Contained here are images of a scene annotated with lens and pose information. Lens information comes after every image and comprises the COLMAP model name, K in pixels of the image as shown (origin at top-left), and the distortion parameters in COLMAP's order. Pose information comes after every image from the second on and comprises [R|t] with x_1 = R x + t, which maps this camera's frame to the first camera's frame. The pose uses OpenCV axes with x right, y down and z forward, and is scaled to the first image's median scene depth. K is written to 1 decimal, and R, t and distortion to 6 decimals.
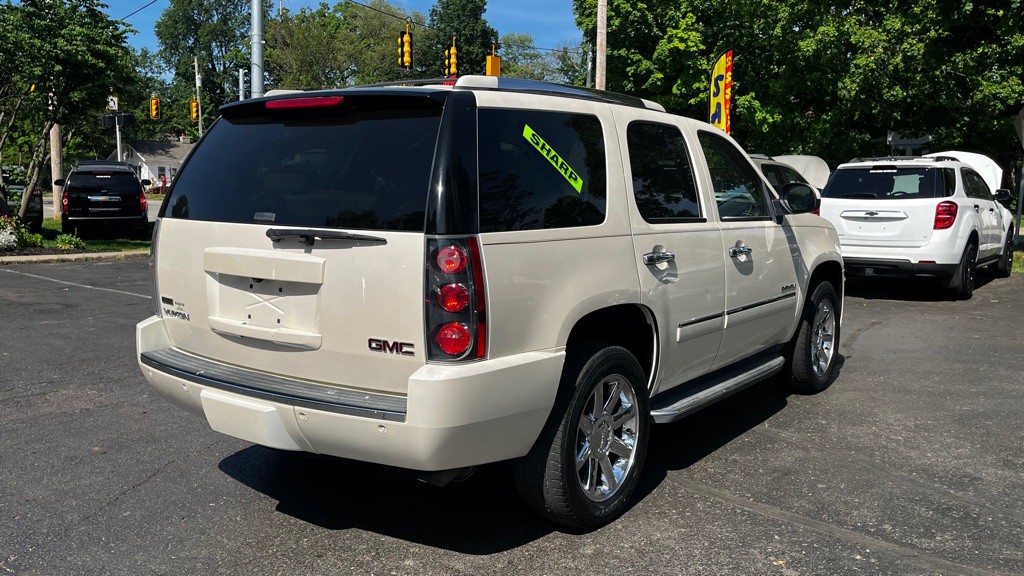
lens RADIAL K [[868.0, 0, 505.3], [0, 868.0, 287.8], [0, 0, 1]] dist [0.040967, -0.015346]
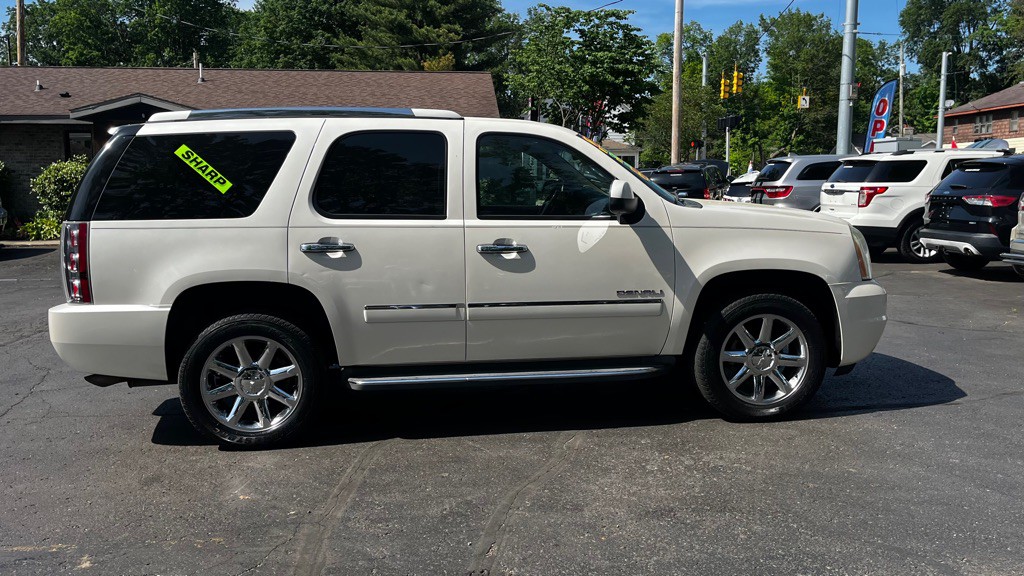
lens RADIAL K [[859.9, 0, 508.4], [0, 859.9, 303.3], [0, 0, 1]] dist [0.039235, -0.008802]
pose [[0.686329, 0.087978, -0.721950, 1.308785], [-0.068925, 0.996057, 0.055856, -0.044988], [0.724018, 0.011425, 0.689687, 0.397888]]
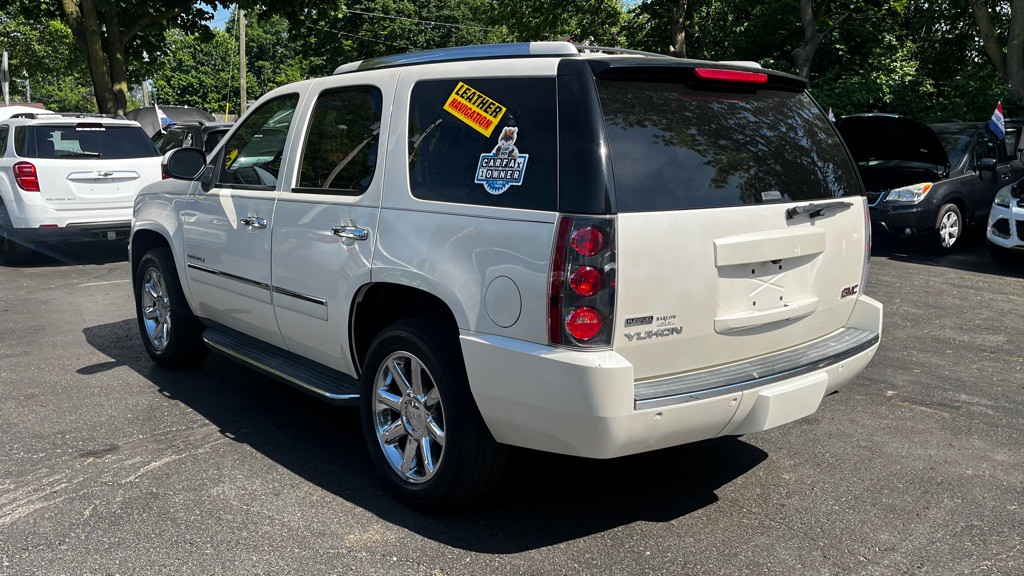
lens RADIAL K [[863.8, 0, 519.1], [0, 863.8, 300.7], [0, 0, 1]] dist [0.038682, -0.005251]
pose [[0.226598, -0.183275, 0.956590, -1.177126], [0.115178, 0.980287, 0.160532, -0.141702], [-0.967154, 0.073801, 0.243240, 0.956039]]
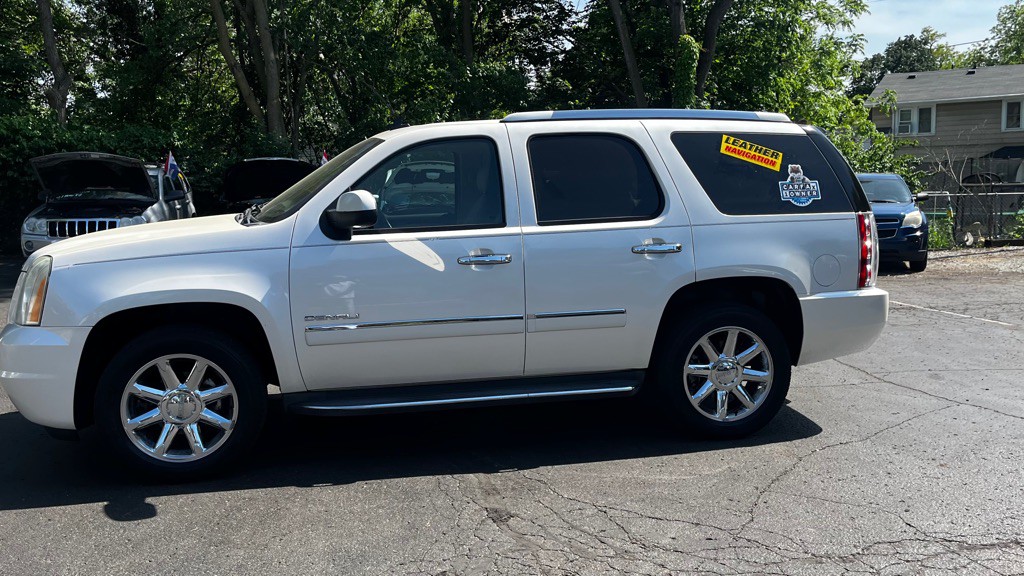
lens RADIAL K [[866.2, 0, 516.9], [0, 866.2, 285.4], [0, 0, 1]] dist [0.059145, -0.058950]
pose [[-0.741085, -0.077684, 0.666902, -0.943695], [0.091968, 0.972176, 0.215442, -0.324389], [-0.665083, 0.220994, -0.713320, 2.467931]]
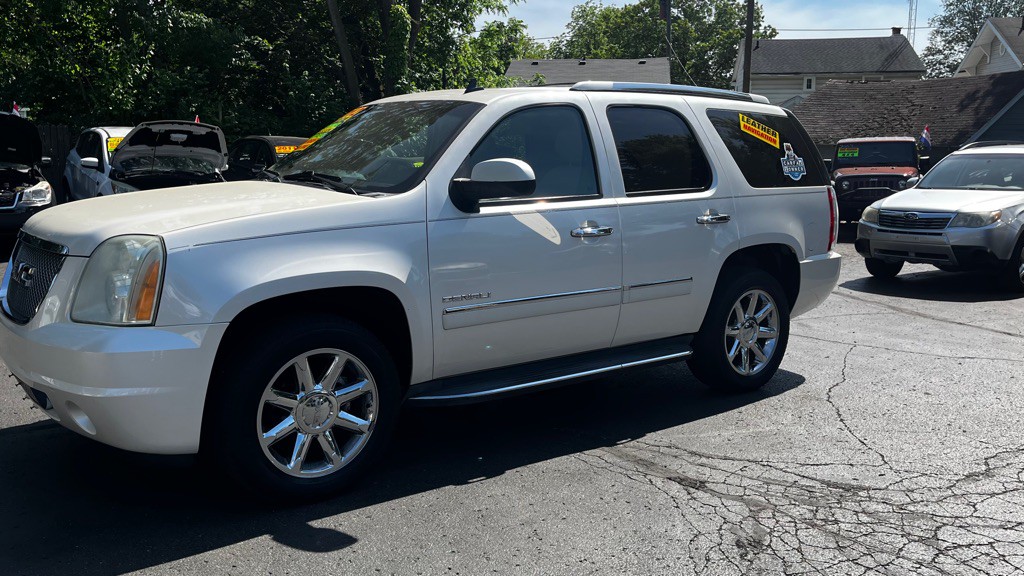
lens RADIAL K [[866.2, 0, 516.9], [0, 866.2, 285.4], [0, 0, 1]] dist [0.059145, -0.058950]
pose [[-0.961201, -0.062271, 0.268729, -0.308306], [0.013654, 0.962252, 0.271818, -0.356964], [-0.275511, 0.264941, -0.924067, 2.780292]]
